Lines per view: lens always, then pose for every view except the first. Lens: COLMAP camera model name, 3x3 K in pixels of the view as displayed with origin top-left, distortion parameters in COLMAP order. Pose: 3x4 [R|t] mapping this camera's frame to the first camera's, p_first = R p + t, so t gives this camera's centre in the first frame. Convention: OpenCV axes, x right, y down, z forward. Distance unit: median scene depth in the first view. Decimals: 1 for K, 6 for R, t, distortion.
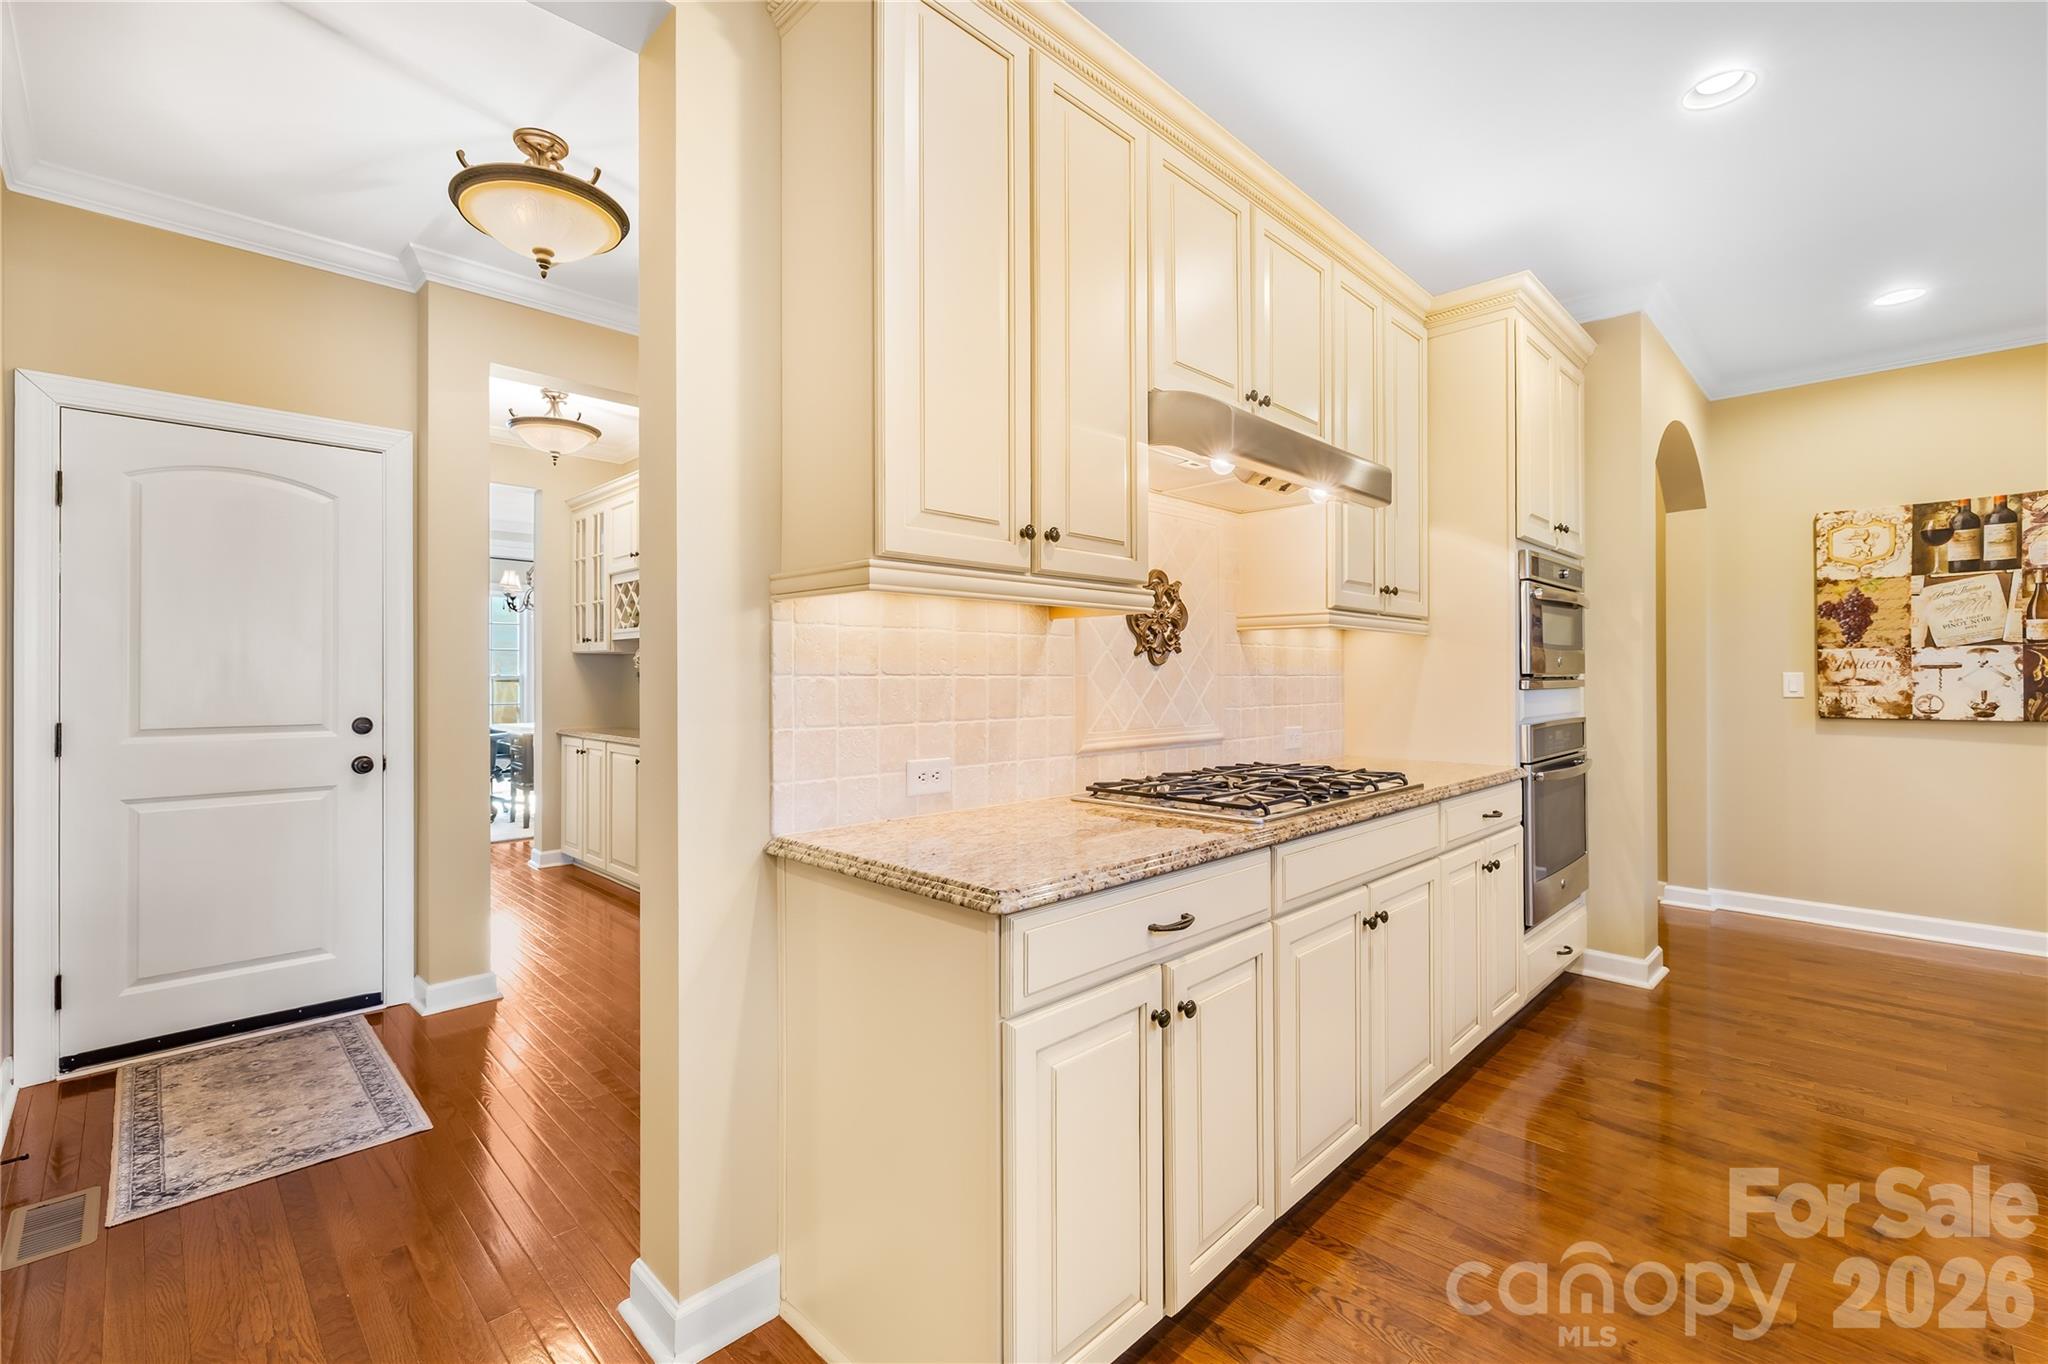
lens RADIAL K [[871.9, 0, 1007.1], [0, 871.9, 667.9], [0, 0, 1]] dist [-0.000510, -0.001047]
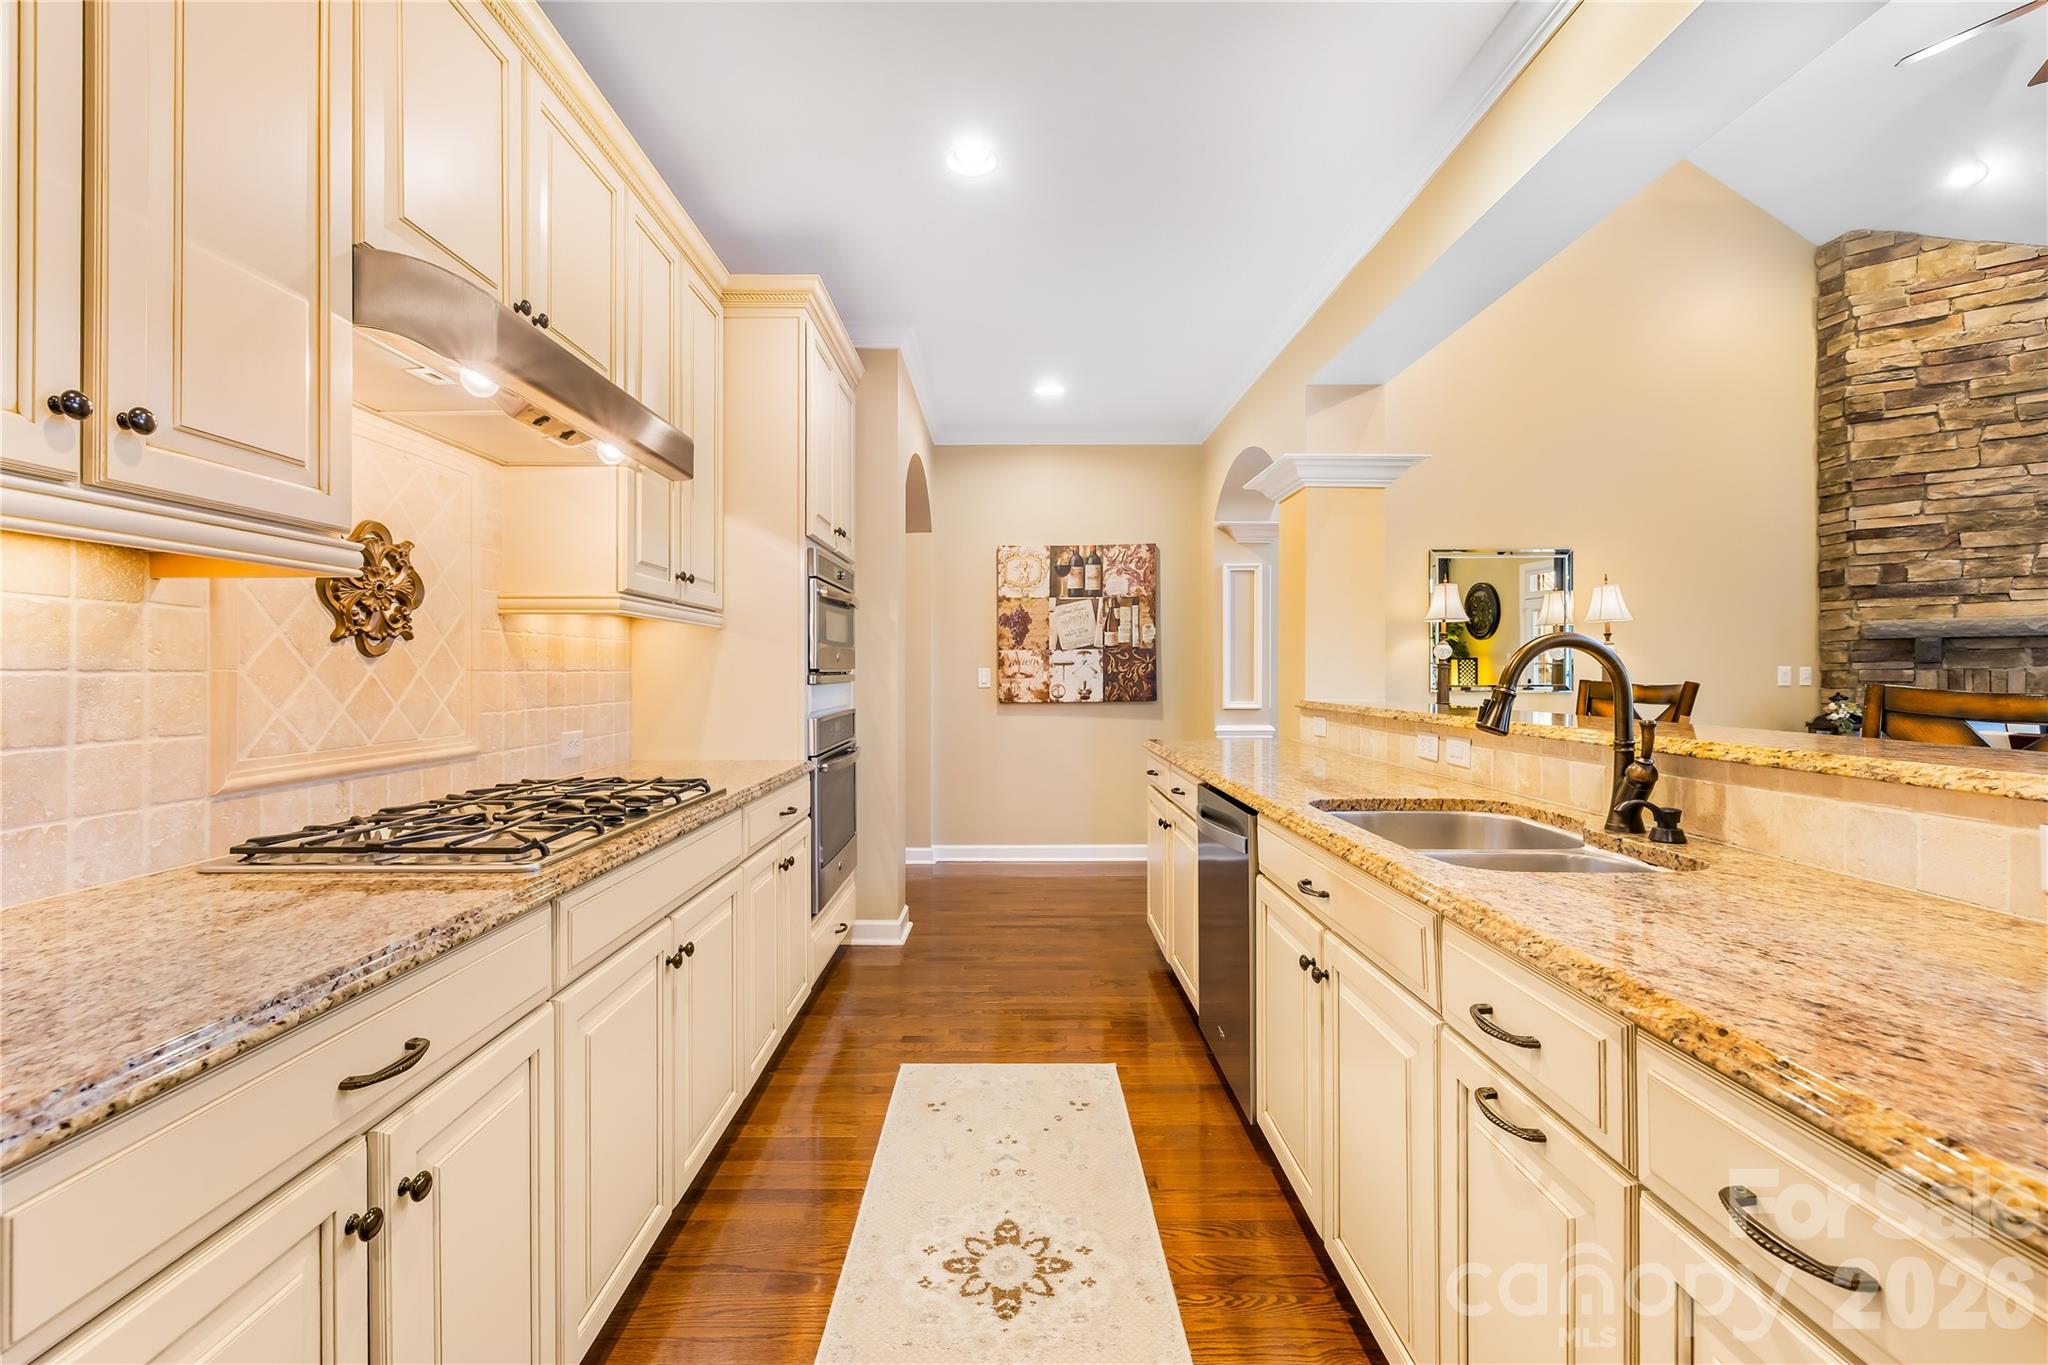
lens RADIAL K [[871.9, 0, 1010.3], [0, 871.9, 666.8], [0, 0, 1]] dist [-0.000510, -0.001047]
pose [[0.702226, 0.002214, 0.711951, 0.026252], [-0.004873, 0.999987, 0.001696, 0.001396], [-0.711938, -0.004660, 0.702227, 0.110410]]
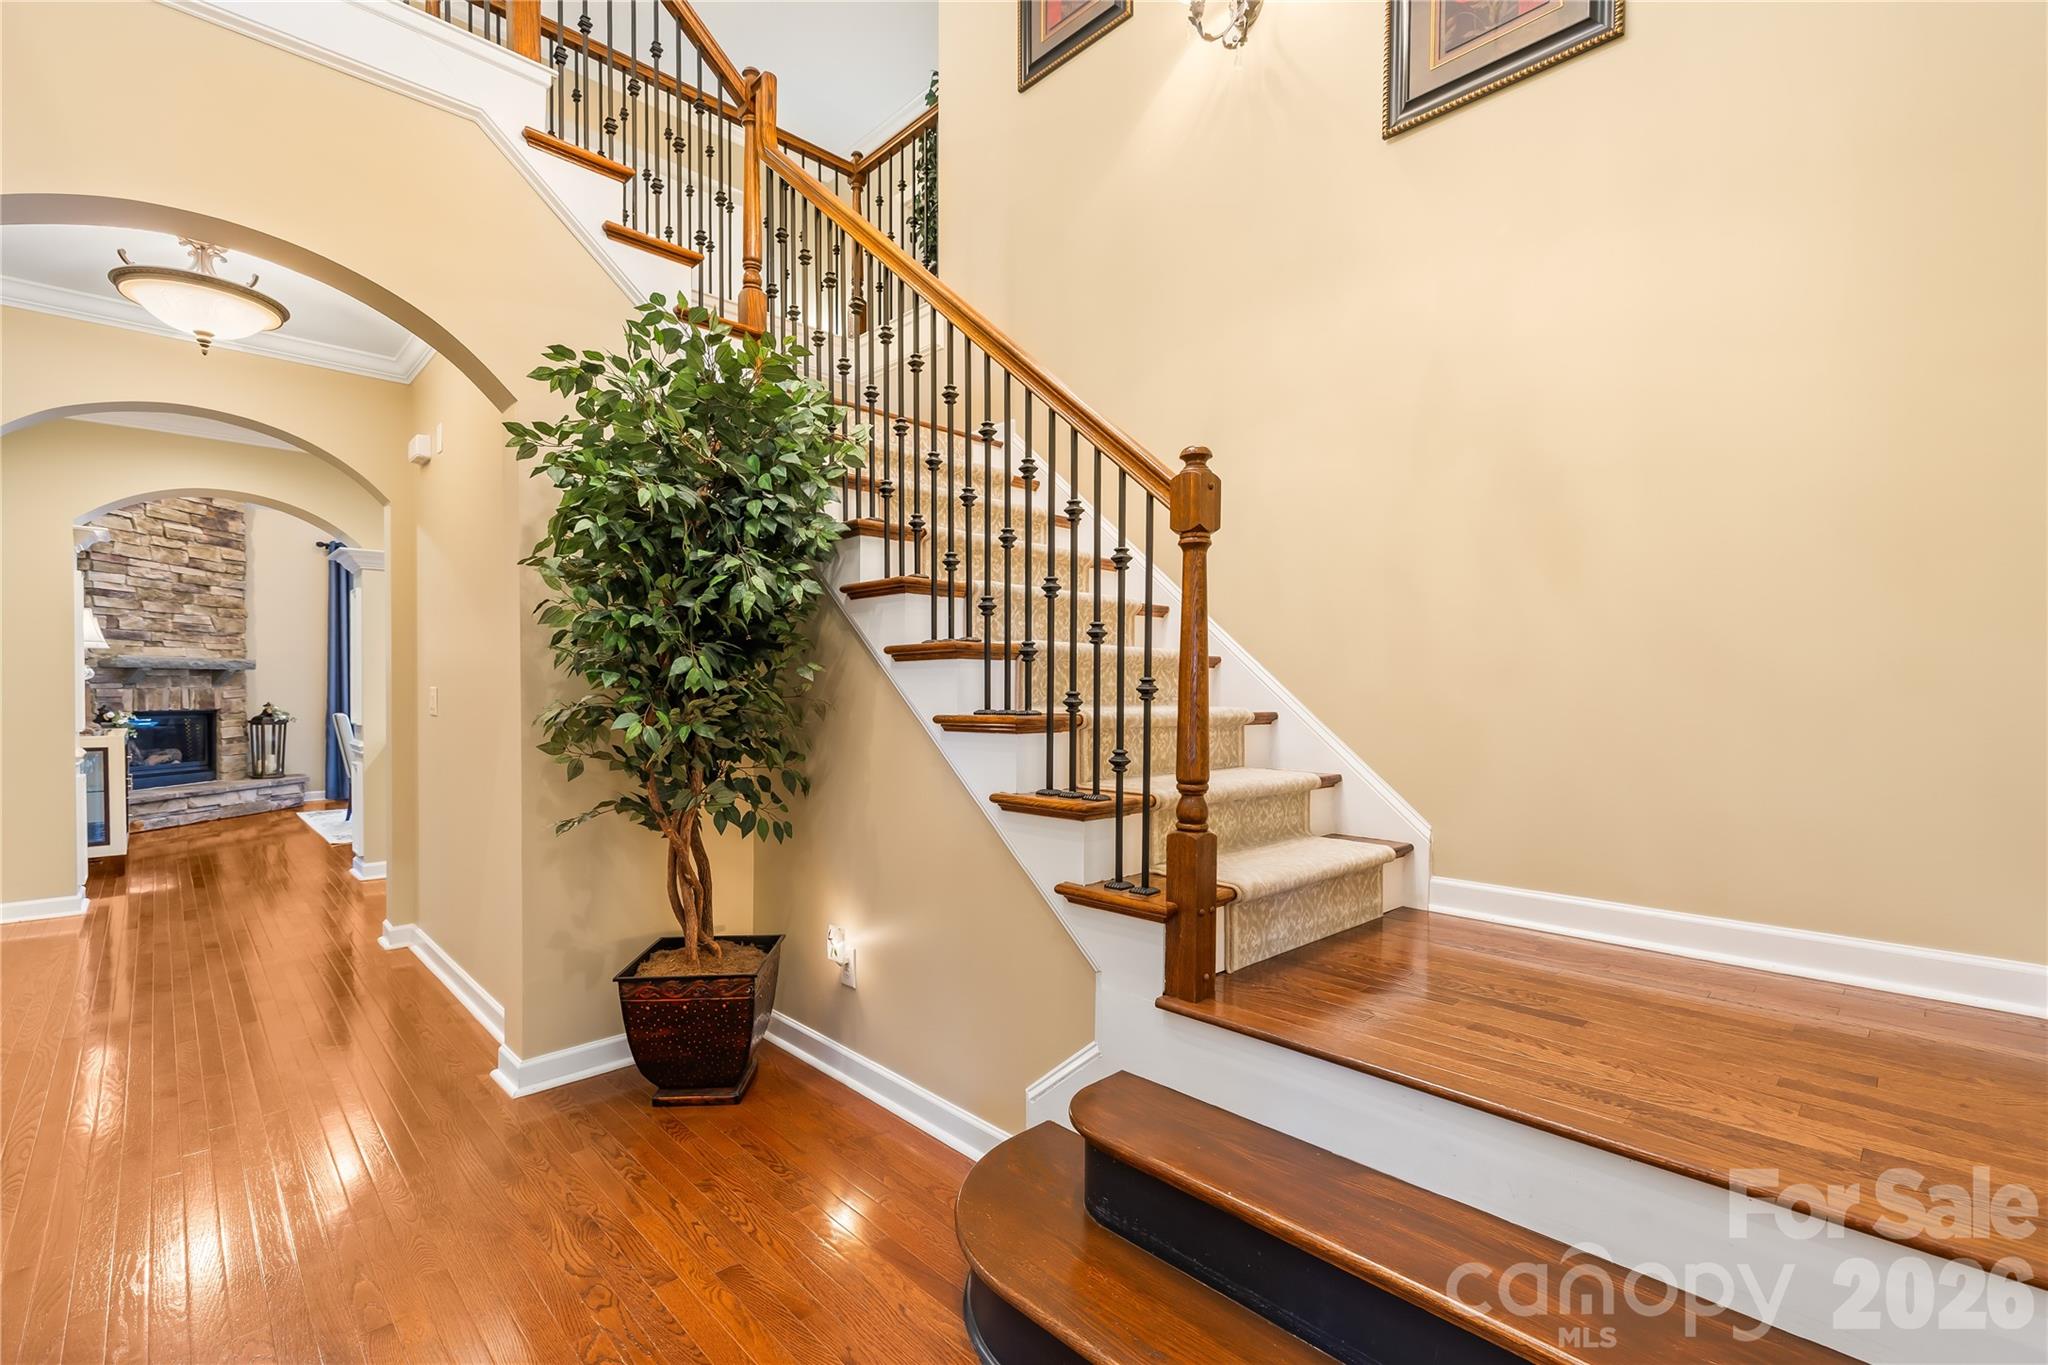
lens RADIAL K [[871.9, 0, 988.2], [0, 871.9, 702.4], [0, 0, 1]] dist [-0.000510, -0.001047]
pose [[-0.999765, -0.002246, 0.021552, -0.071085], [-0.002097, 0.999974, 0.006929, 0.017753], [-0.021567, 0.006883, -0.999744, 2.598728]]
